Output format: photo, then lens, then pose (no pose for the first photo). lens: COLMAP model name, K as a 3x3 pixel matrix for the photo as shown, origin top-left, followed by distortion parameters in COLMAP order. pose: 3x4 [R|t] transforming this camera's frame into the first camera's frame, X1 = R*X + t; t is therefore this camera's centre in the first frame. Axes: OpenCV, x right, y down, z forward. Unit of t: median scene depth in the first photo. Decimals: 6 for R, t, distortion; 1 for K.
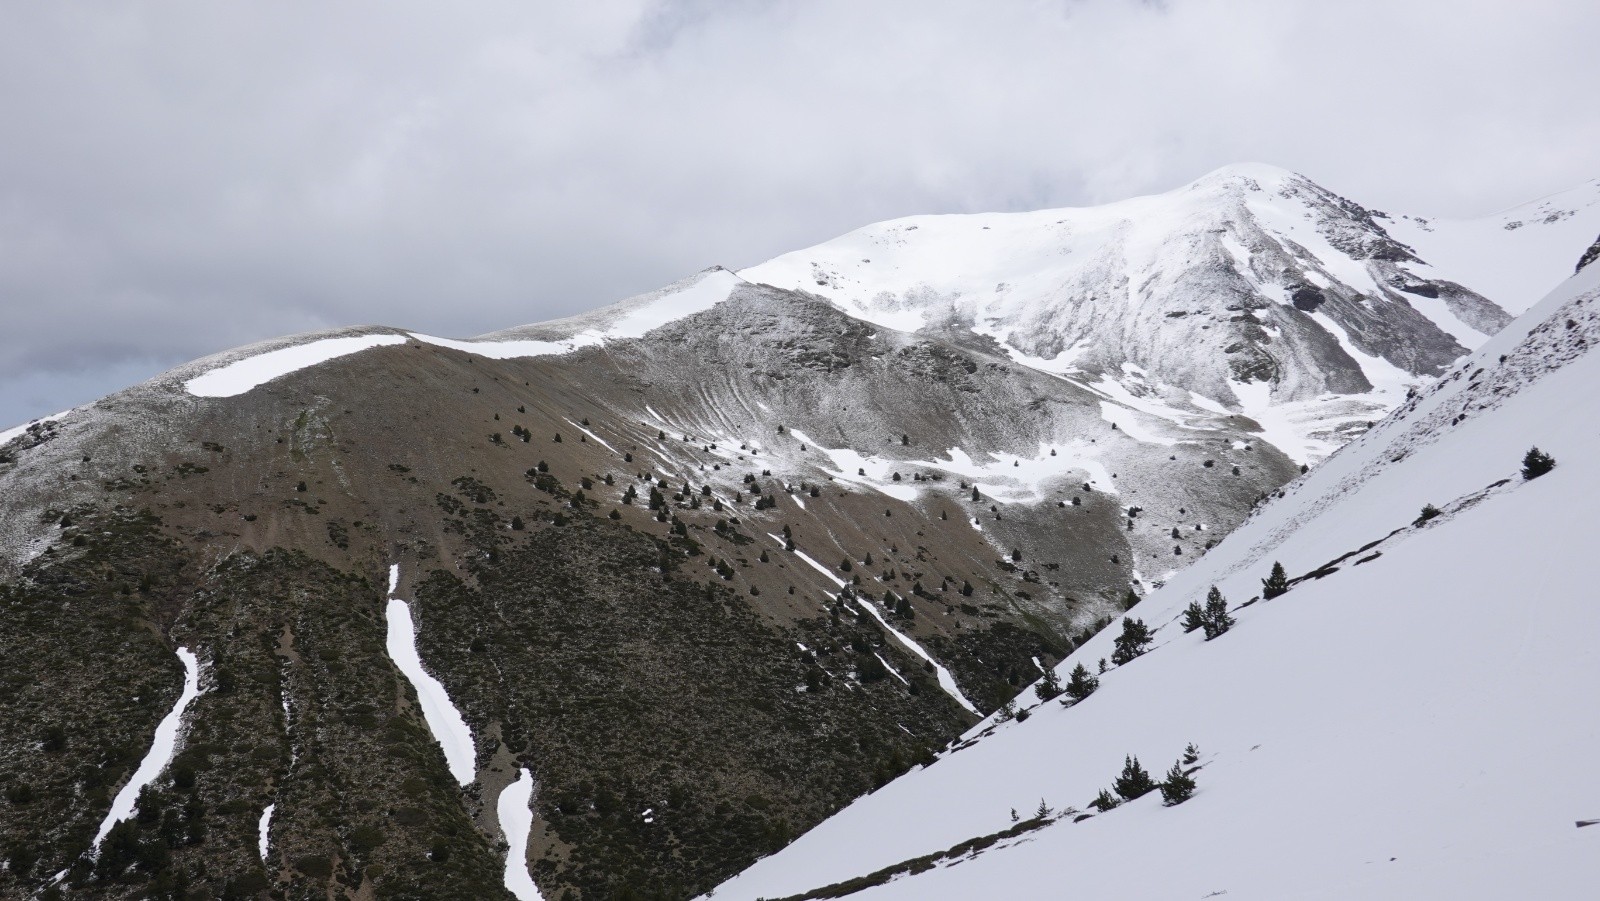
lens RADIAL K [[1482.6, 0, 787.6], [0, 1482.6, 454.0], [0, 0, 1]] dist [0.008425, 0.000000]
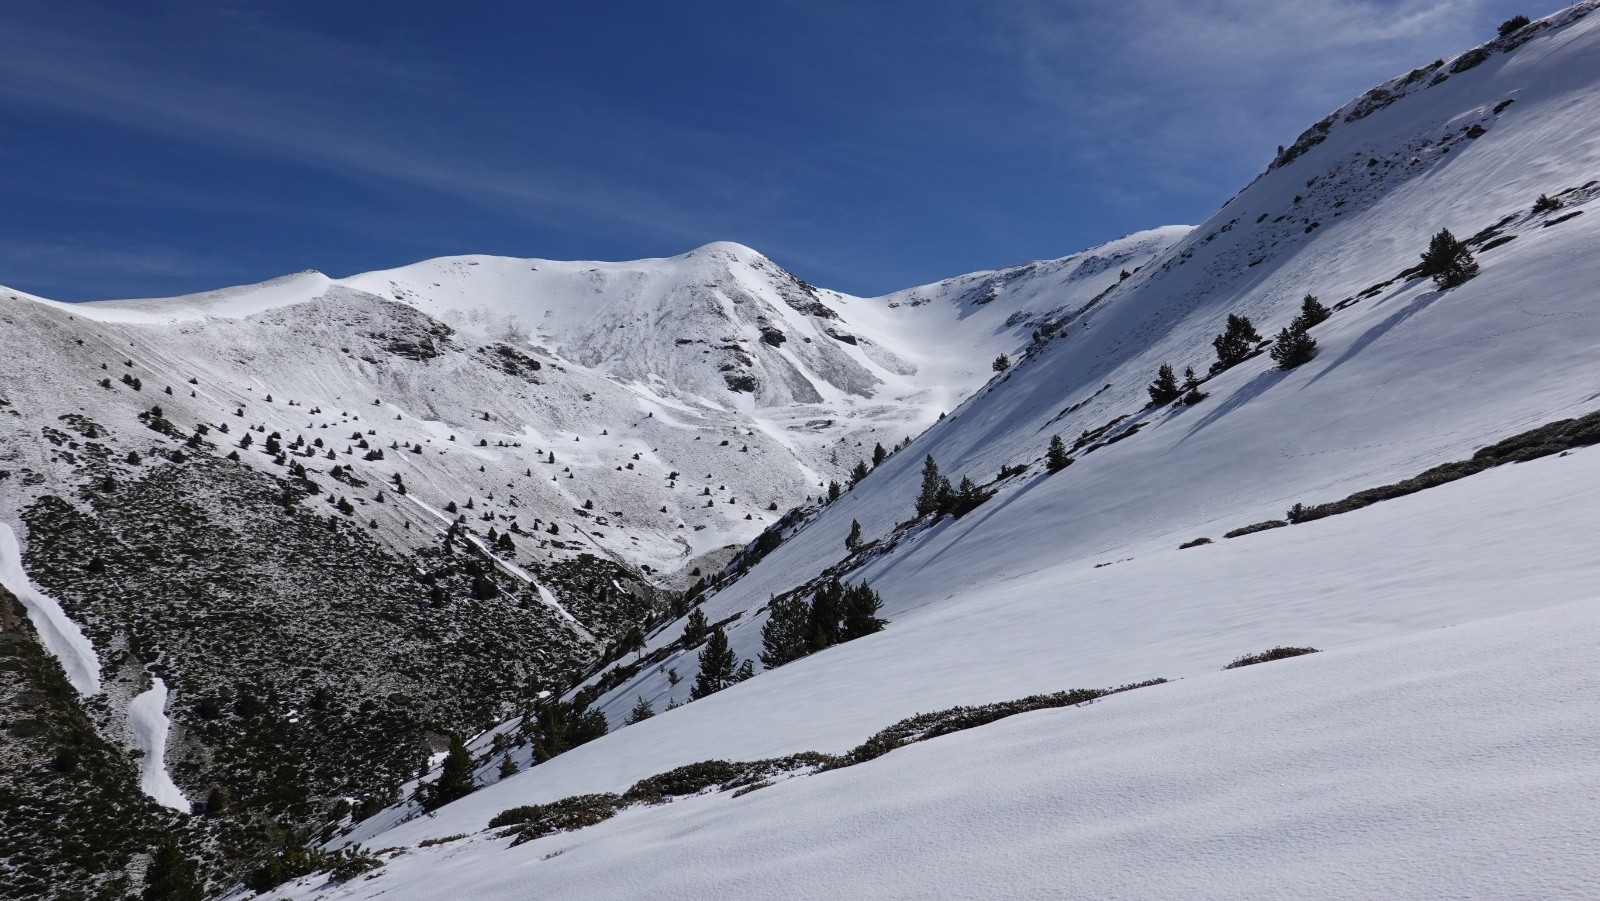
lens RADIAL K [[1081.9, 0, 807.1], [0, 1081.9, 449.8], [0, 0, 1]] dist [-0.002031, -0.008705]
pose [[0.912447, 0.037638, 0.407459, -0.056902], [-0.029679, 0.999225, -0.025837, 0.045378], [-0.408116, 0.011482, 0.912858, 0.106083]]
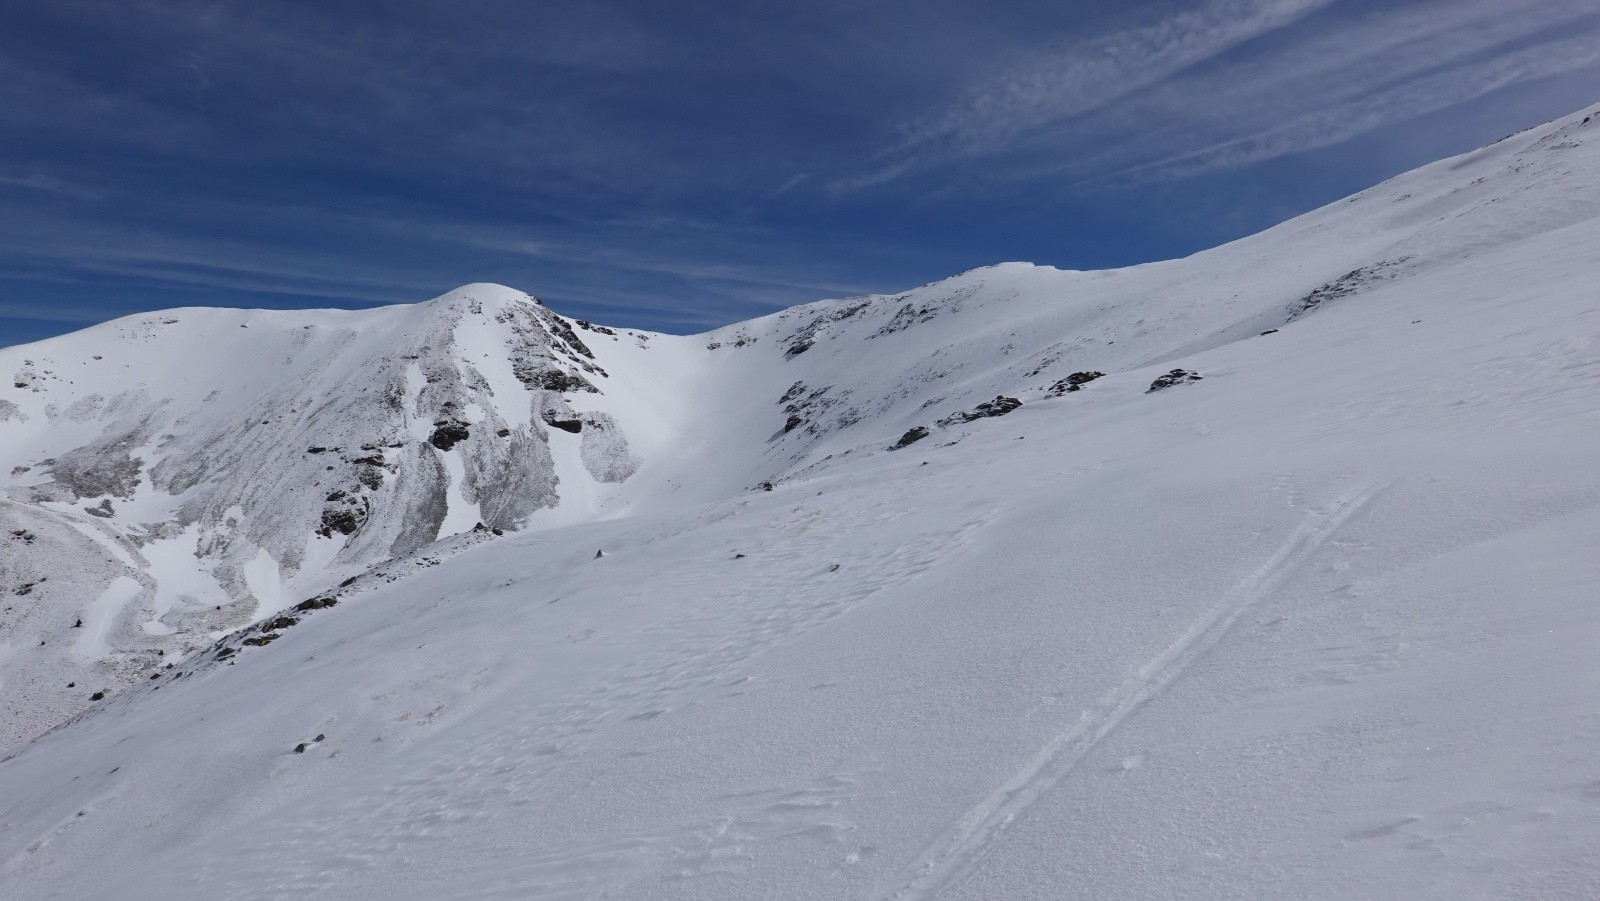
lens RADIAL K [[1081.9, 0, 826.3], [0, 1081.9, 430.2], [0, 0, 1]] dist [-0.002031, -0.008705]
pose [[0.946523, 0.017472, 0.322164, 0.625156], [-0.029478, 0.999039, 0.032423, -0.252089], [-0.321288, -0.040186, 0.946128, 0.241349]]
